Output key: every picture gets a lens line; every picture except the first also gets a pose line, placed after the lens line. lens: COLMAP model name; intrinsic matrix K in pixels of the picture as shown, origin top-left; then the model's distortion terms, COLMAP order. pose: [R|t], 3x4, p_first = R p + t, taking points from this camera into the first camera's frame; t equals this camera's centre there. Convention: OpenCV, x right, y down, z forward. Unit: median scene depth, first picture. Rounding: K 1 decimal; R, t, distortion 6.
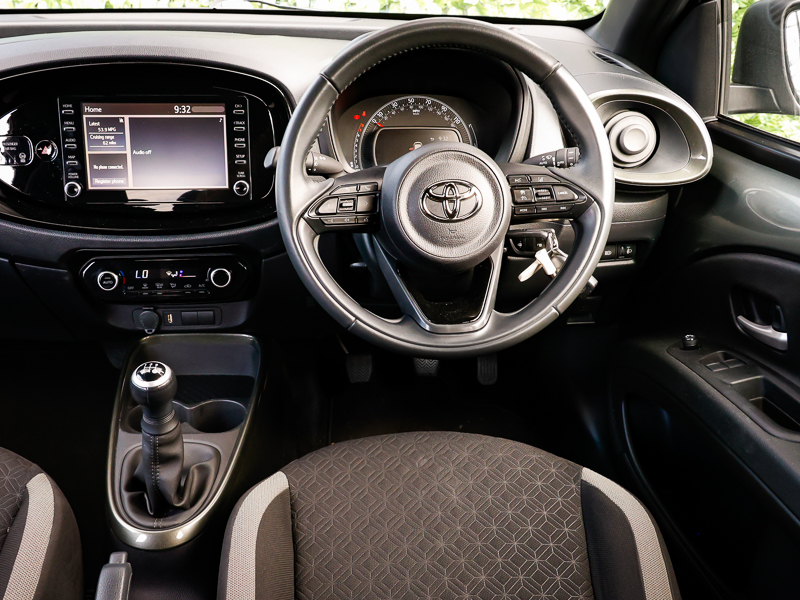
lens RADIAL K [[689.1, 0, 396.6], [0, 689.1, 305.9], [0, 0, 1]] dist [-0.008753, 0.006400]
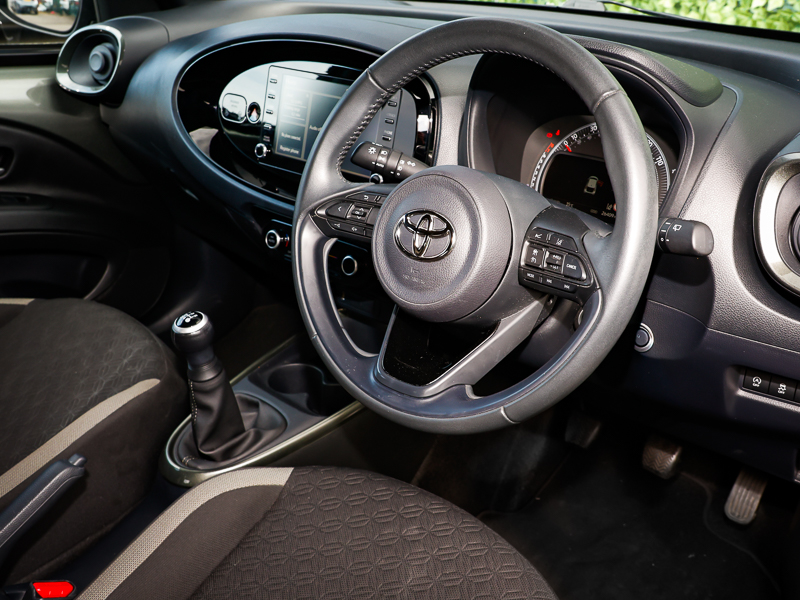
lens RADIAL K [[734.5, 0, 401.3], [0, 734.5, 297.5], [0, 0, 1]] dist [-0.016036, 0.000000]
pose [[0.736873, 0.301815, -0.604919, 0.503430], [-0.325419, 0.942676, 0.073929, -0.113749], [0.592555, 0.142375, 0.792848, 0.250666]]
